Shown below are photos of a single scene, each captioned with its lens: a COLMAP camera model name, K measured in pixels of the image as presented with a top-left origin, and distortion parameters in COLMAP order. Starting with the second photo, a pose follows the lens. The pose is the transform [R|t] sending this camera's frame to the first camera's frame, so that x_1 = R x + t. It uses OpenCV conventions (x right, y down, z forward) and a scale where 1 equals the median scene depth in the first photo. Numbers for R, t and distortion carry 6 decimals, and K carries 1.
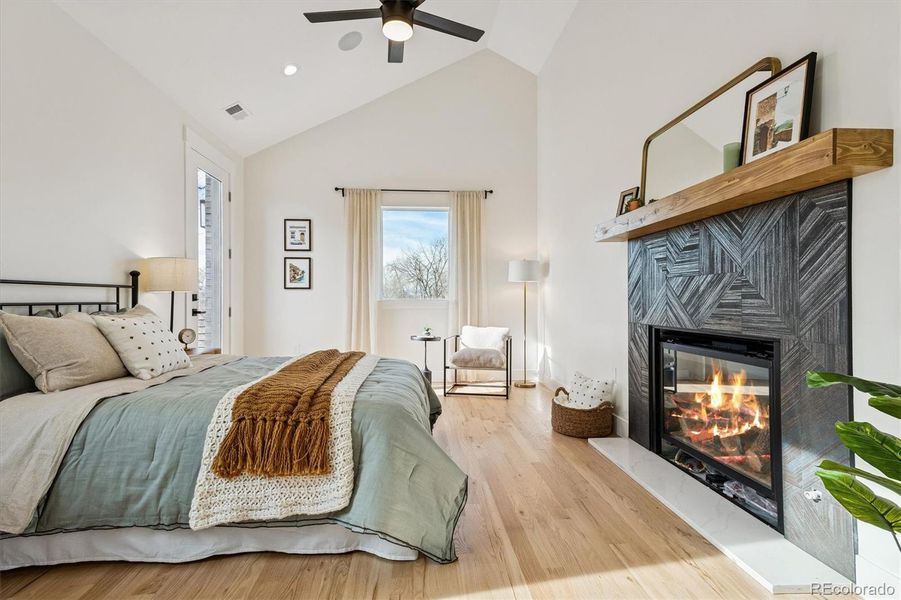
lens RADIAL K [[421.6, 0, 459.3], [0, 421.6, 297.4], [0, 0, 1]] dist [0.002889, 0.001542]
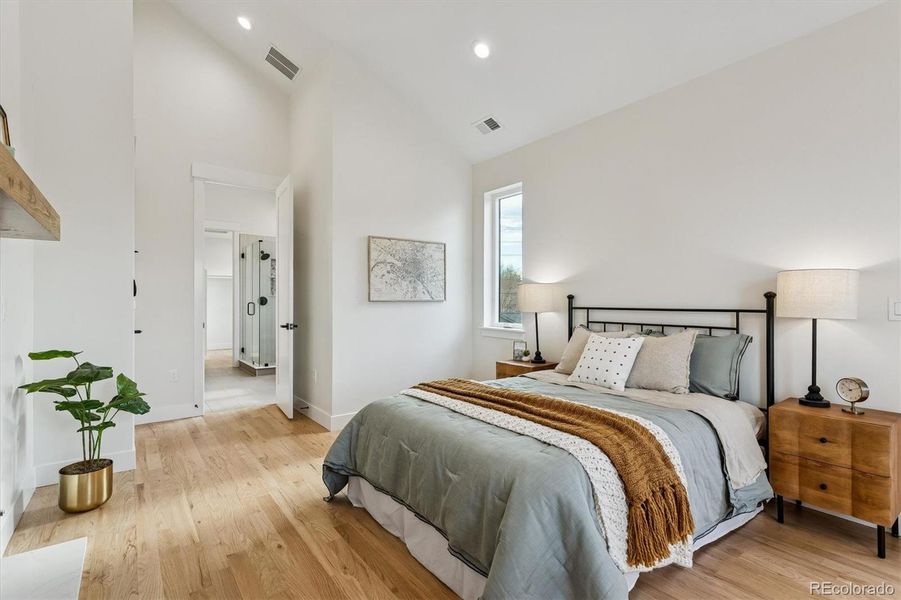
lens RADIAL K [[436.8, 0, 456.2], [0, 436.8, 300.1], [0, 0, 1]] dist [-0.008795, 0.004605]
pose [[-0.856295, 0.009730, -0.516396, 0.212987], [0.011828, 0.999930, -0.000773, -0.053303], [0.516352, -0.006770, -0.856350, 1.417685]]
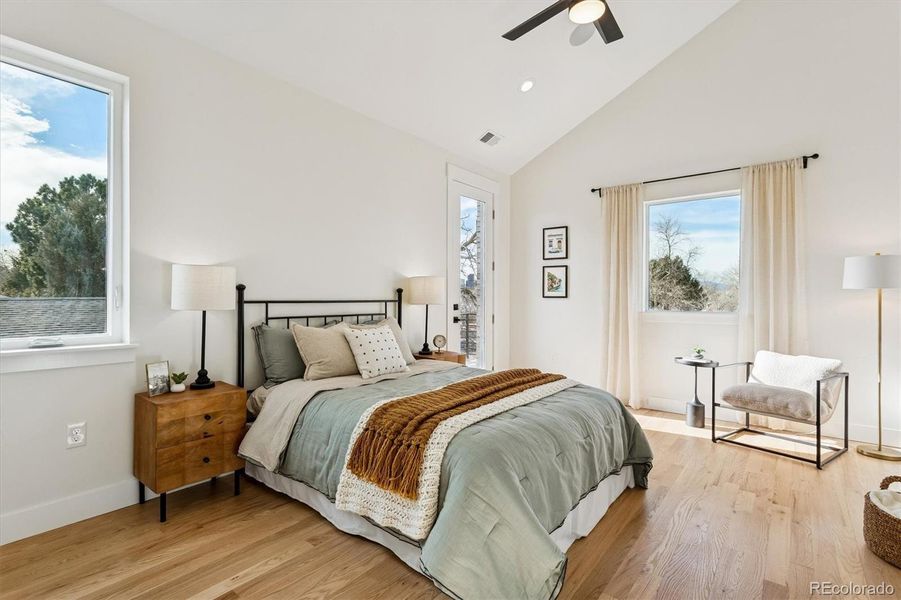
lens RADIAL K [[436.8, 0, 448.6], [0, 436.8, 293.5], [0, 0, 1]] dist [-0.008795, 0.004605]
pose [[0.713503, 0.003807, -0.700642, 0.266662], [-0.004919, 0.999988, 0.000424, -0.048801], [0.700635, 0.003144, 0.713513, 0.156500]]
